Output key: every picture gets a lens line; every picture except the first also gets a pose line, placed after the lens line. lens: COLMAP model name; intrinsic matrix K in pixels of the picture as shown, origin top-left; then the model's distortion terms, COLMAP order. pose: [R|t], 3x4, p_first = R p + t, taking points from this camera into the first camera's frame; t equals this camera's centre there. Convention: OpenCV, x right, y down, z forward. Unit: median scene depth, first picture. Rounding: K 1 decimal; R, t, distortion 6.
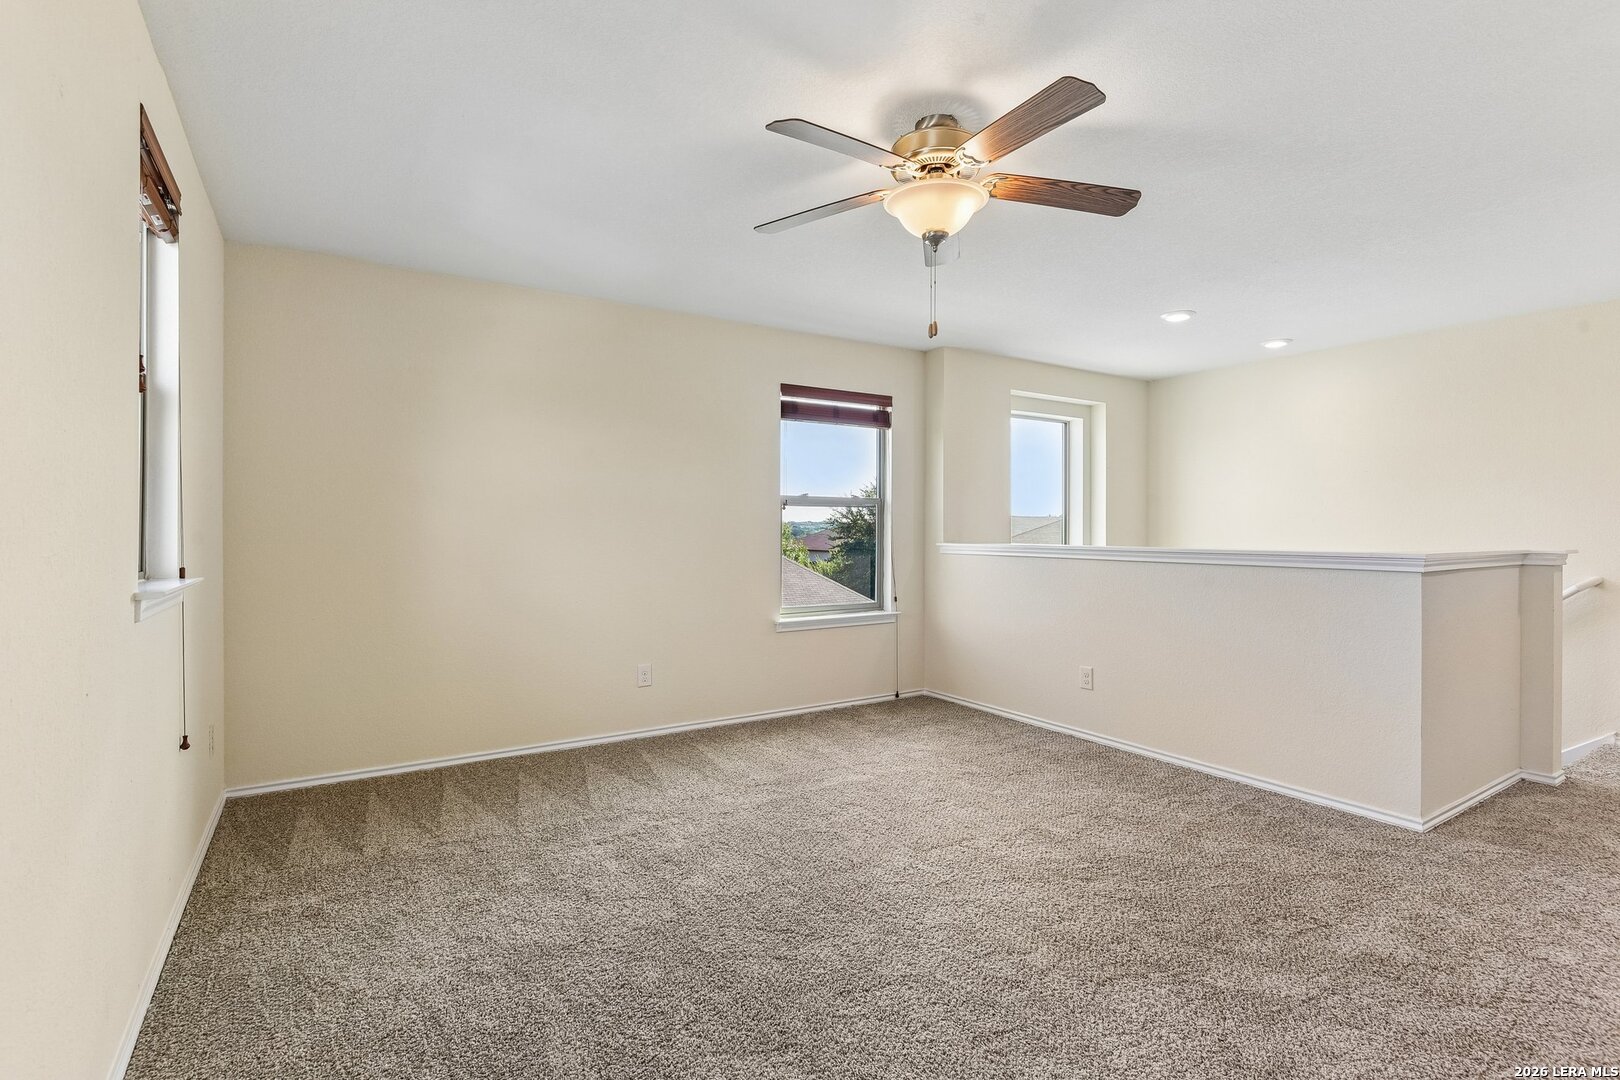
lens RADIAL K [[772.9, 0, 799.3], [0, 772.9, 530.2], [0, 0, 1]] dist [0.002378, -0.008575]
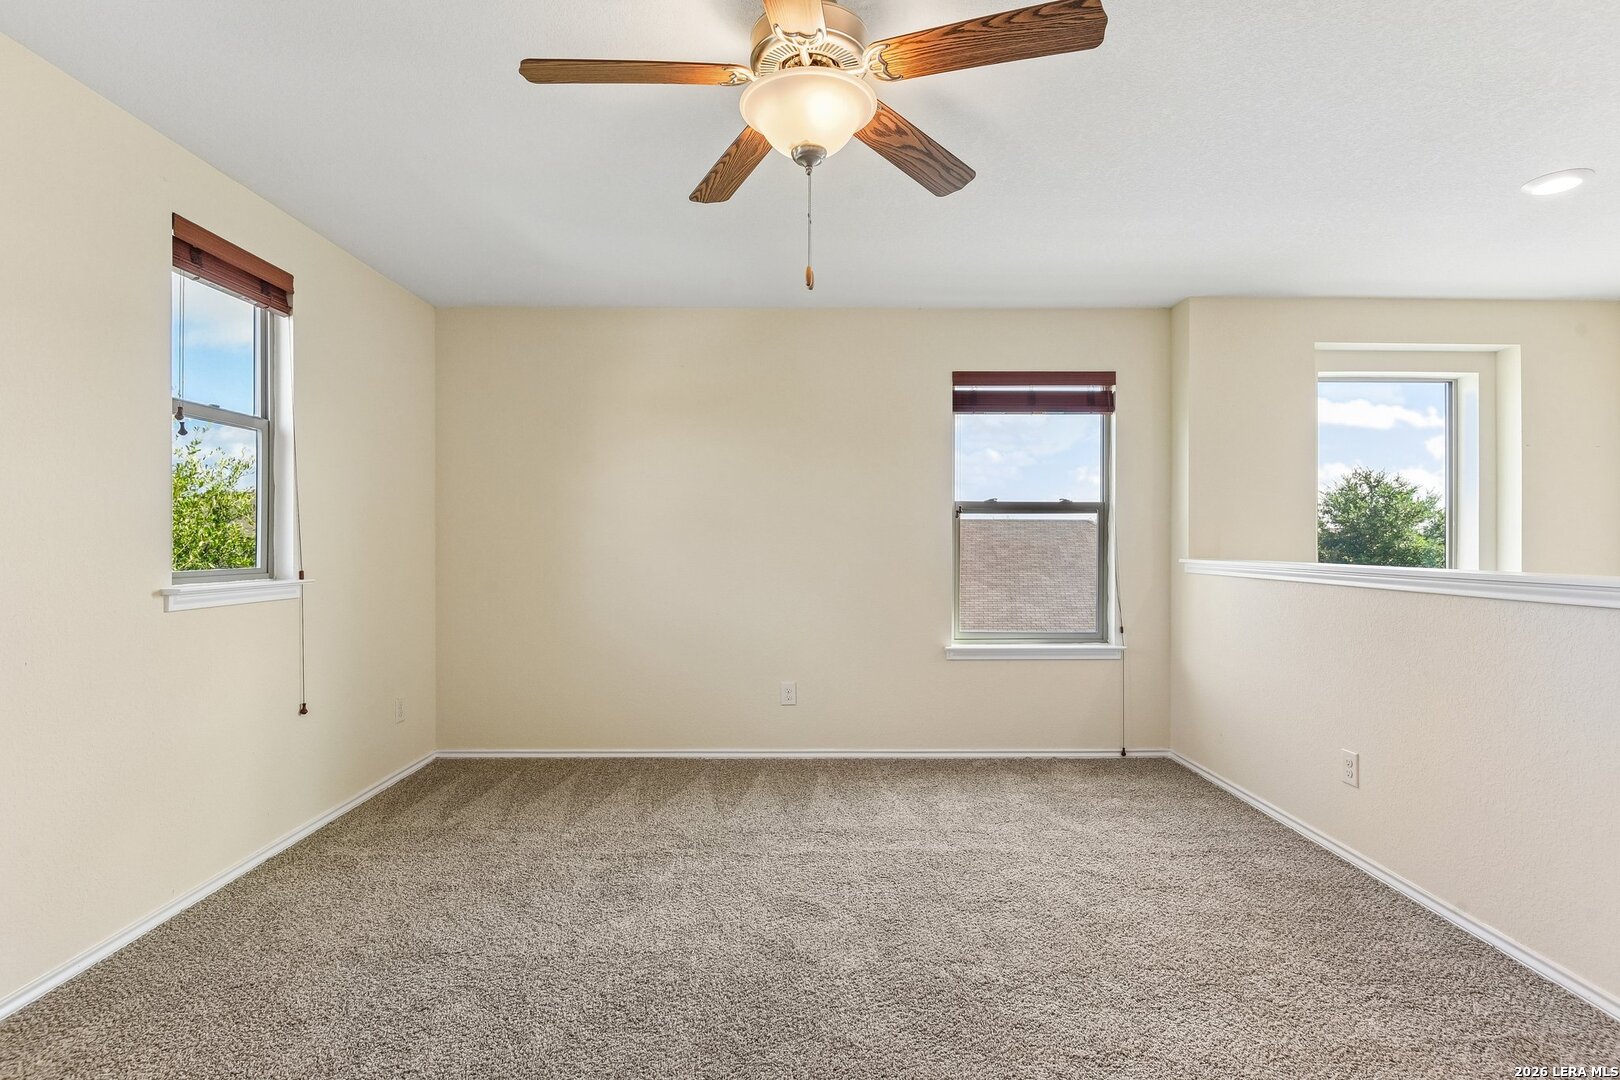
lens RADIAL K [[772.9, 0, 809.5], [0, 772.9, 541.8], [0, 0, 1]] dist [0.002378, -0.008575]
pose [[0.848738, 0.000763, -0.528814, 0.332851], [-0.000600, 1.000000, 0.000482, -0.000287], [0.528814, -0.000092, 0.848738, 0.205894]]
